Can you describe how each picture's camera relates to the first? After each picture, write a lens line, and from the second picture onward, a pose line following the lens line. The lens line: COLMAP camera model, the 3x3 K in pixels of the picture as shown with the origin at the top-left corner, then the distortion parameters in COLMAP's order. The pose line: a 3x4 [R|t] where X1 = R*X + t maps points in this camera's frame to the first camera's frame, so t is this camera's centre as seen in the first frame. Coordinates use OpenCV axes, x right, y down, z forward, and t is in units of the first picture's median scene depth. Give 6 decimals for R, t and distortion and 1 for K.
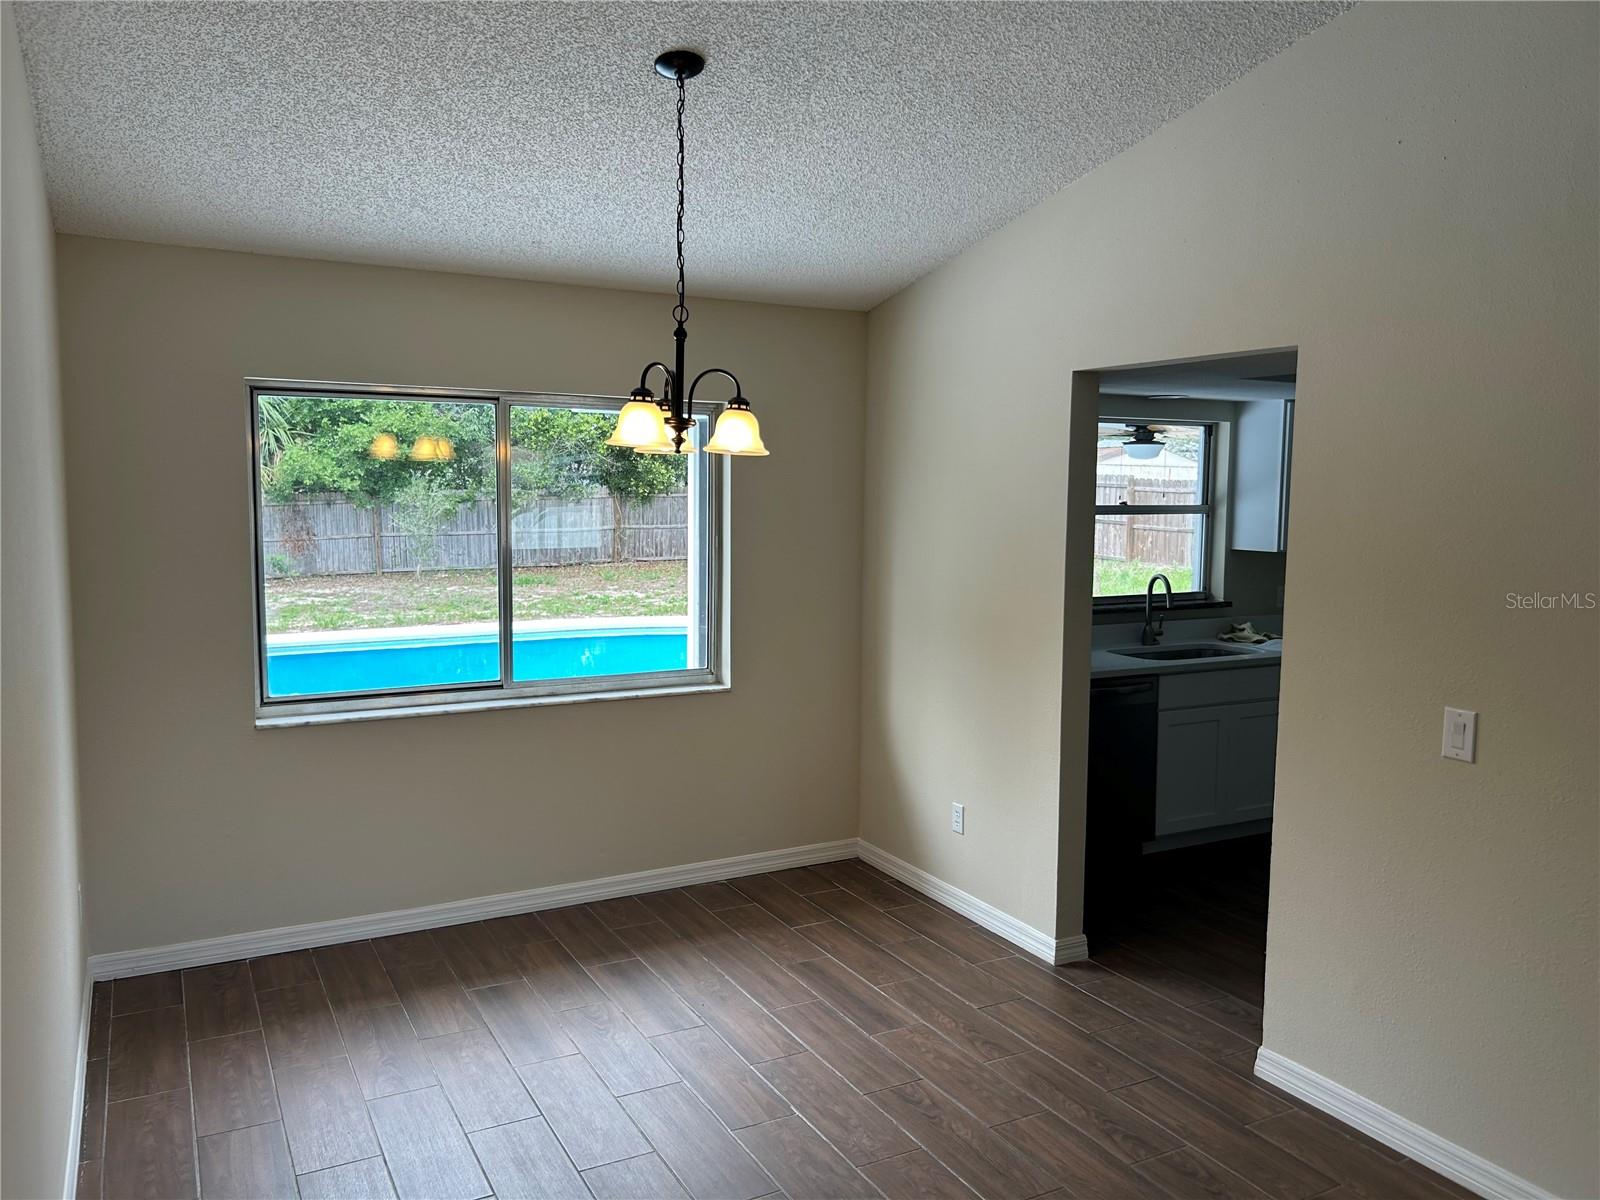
lens RADIAL K [[1213.5, 0, 812.5], [0, 1213.5, 600.4], [0, 0, 1]] dist [0.058435, -0.053408]
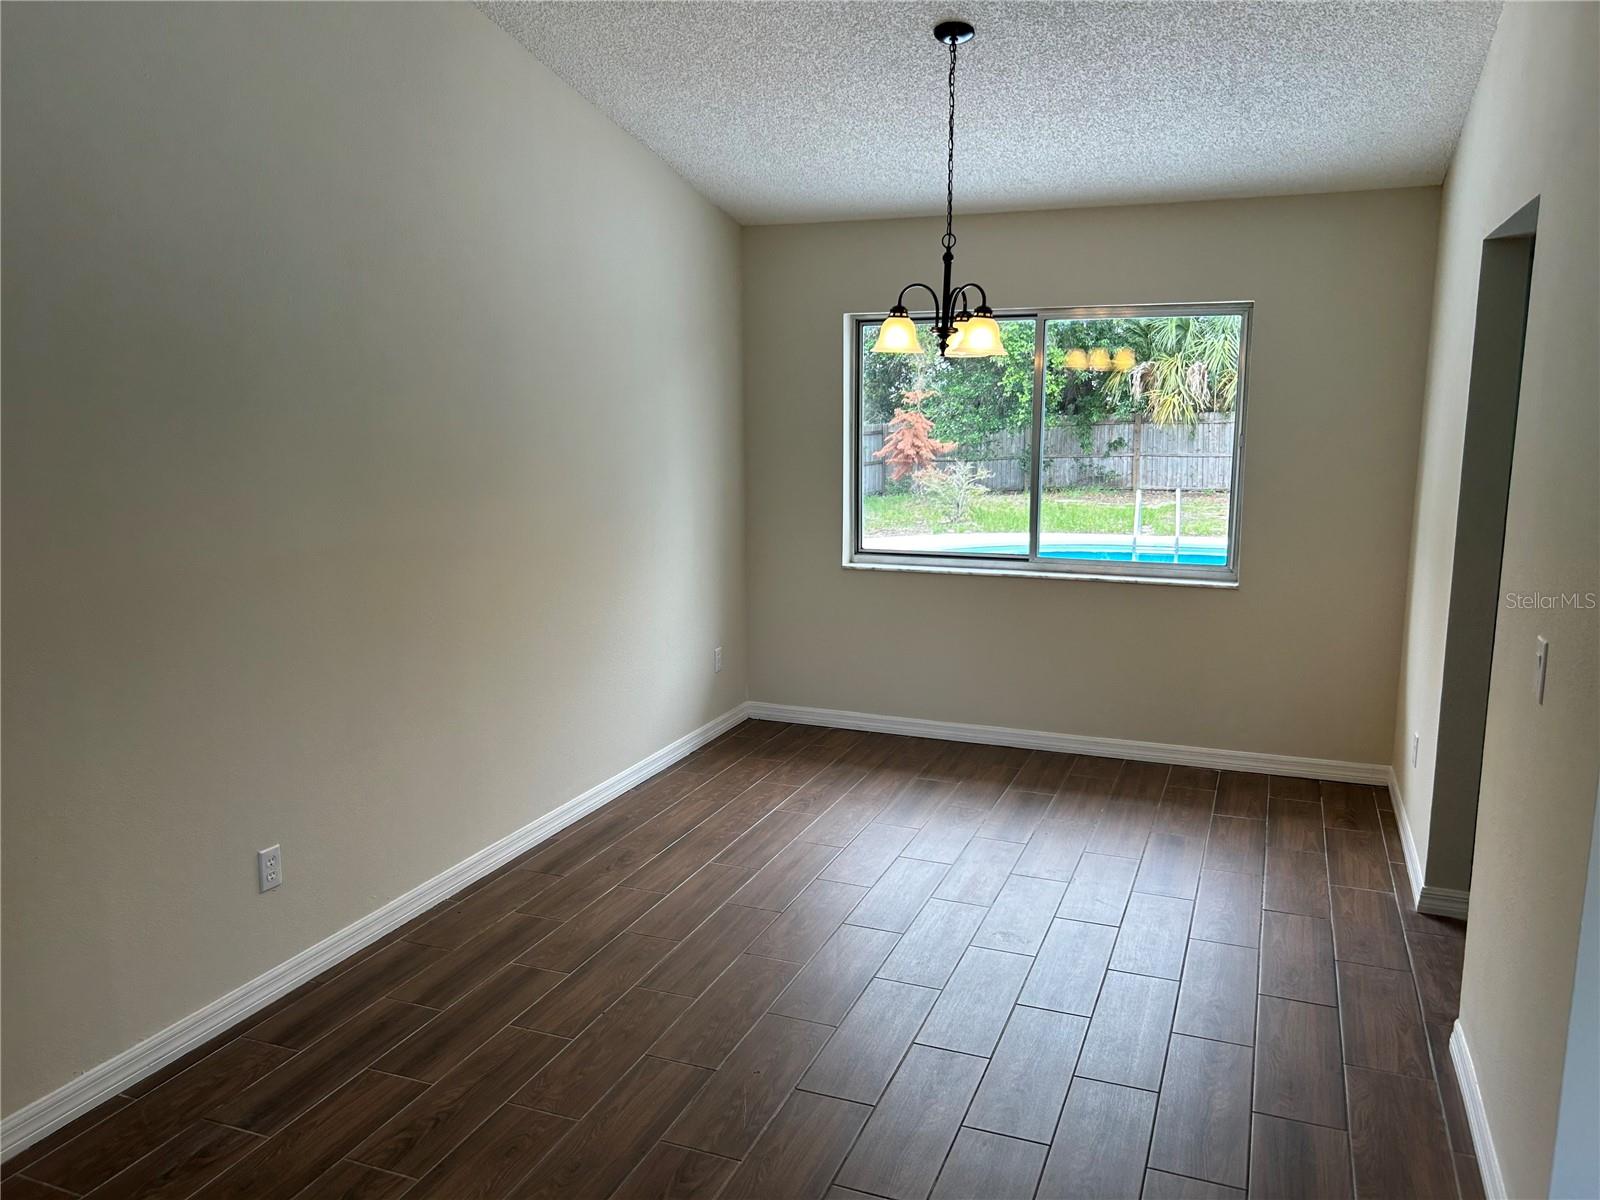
lens RADIAL K [[1213.5, 0, 801.6], [0, 1213.5, 614.3], [0, 0, 1]] dist [0.058435, -0.053408]
pose [[0.637067, 0.123133, -0.760910, 0.600428], [-0.064854, 0.992221, 0.106265, 0.012979], [0.768075, -0.018350, 0.640097, 0.072276]]
